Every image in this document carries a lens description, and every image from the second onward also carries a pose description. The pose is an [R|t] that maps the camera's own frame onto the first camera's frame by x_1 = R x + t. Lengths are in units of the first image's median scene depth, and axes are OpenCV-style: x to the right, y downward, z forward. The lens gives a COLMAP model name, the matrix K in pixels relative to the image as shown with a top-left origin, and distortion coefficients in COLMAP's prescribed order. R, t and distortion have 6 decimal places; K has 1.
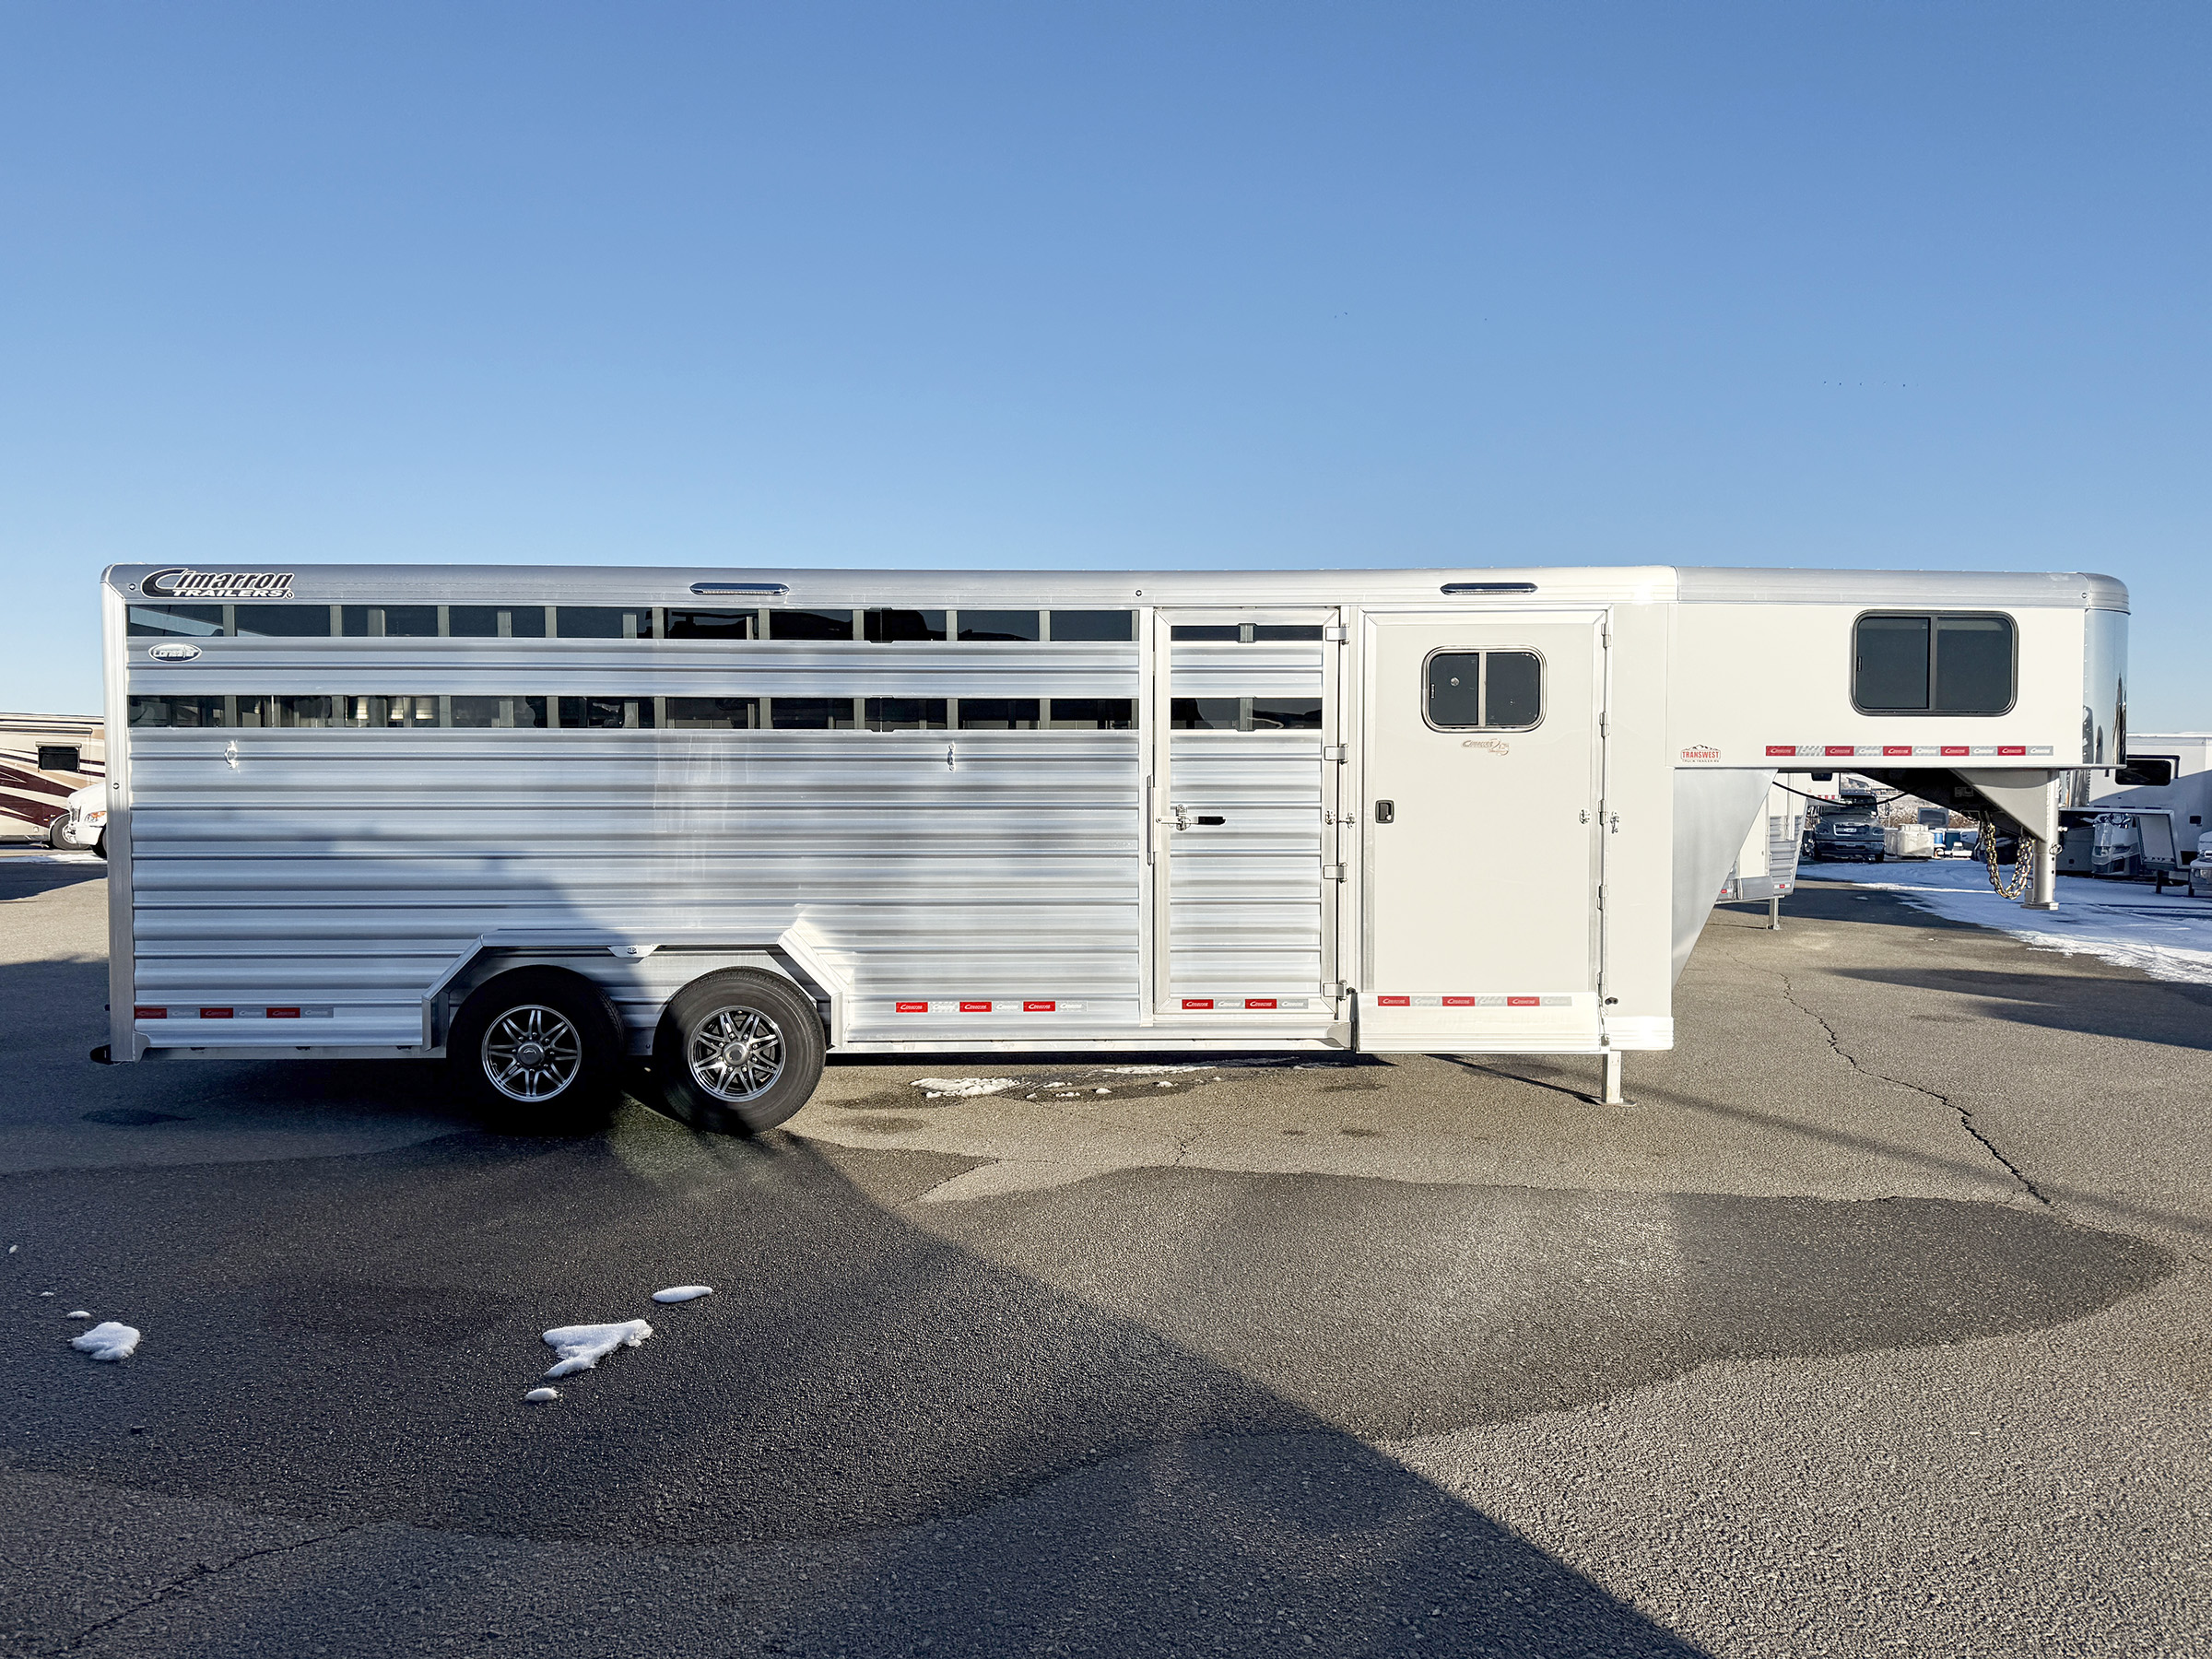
lens RADIAL K [[1492.2, 0, 1108.6], [0, 1492.2, 859.0], [0, 0, 1]] dist [0.031746, -0.002632]
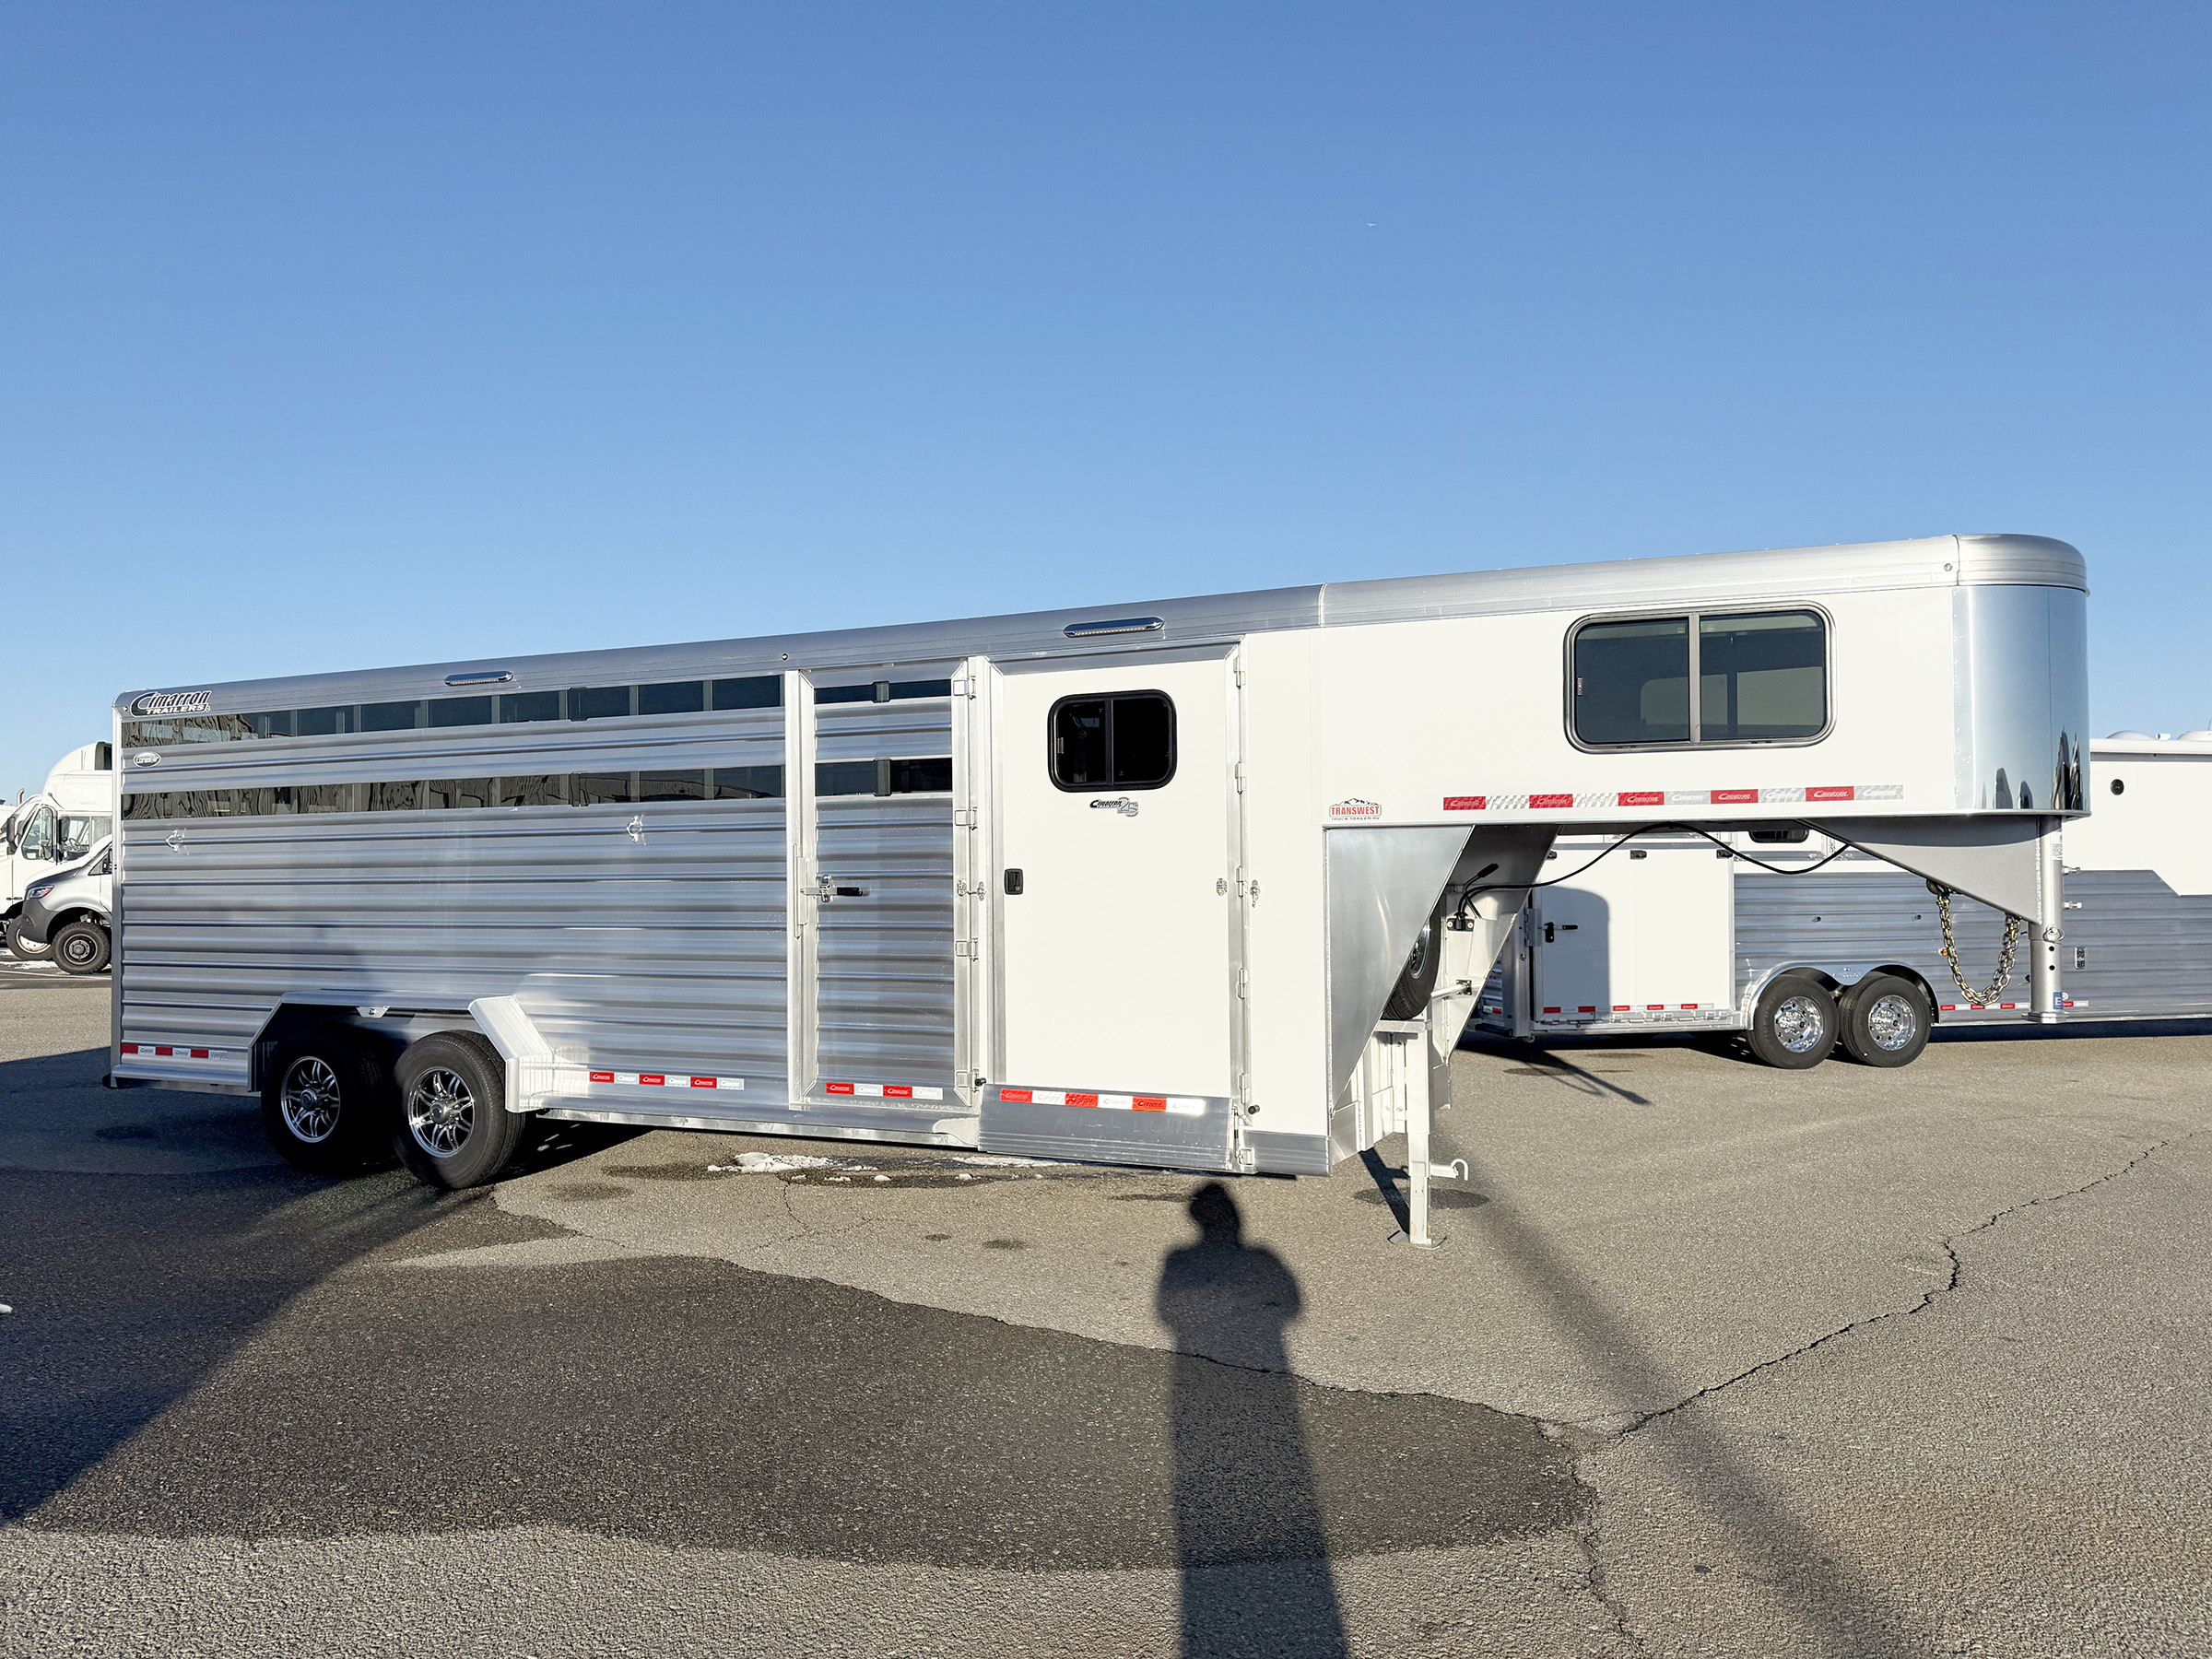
lens RADIAL K [[1596.3, 0, 1106.0], [0, 1596.3, 829.5], [0, 0, 1]] dist [0.008748, -0.000051]
pose [[0.888580, -0.018258, -0.458359, 0.675793], [-0.006683, 0.998586, -0.052733, -0.013718], [0.458673, 0.049921, 0.887202, 0.185659]]
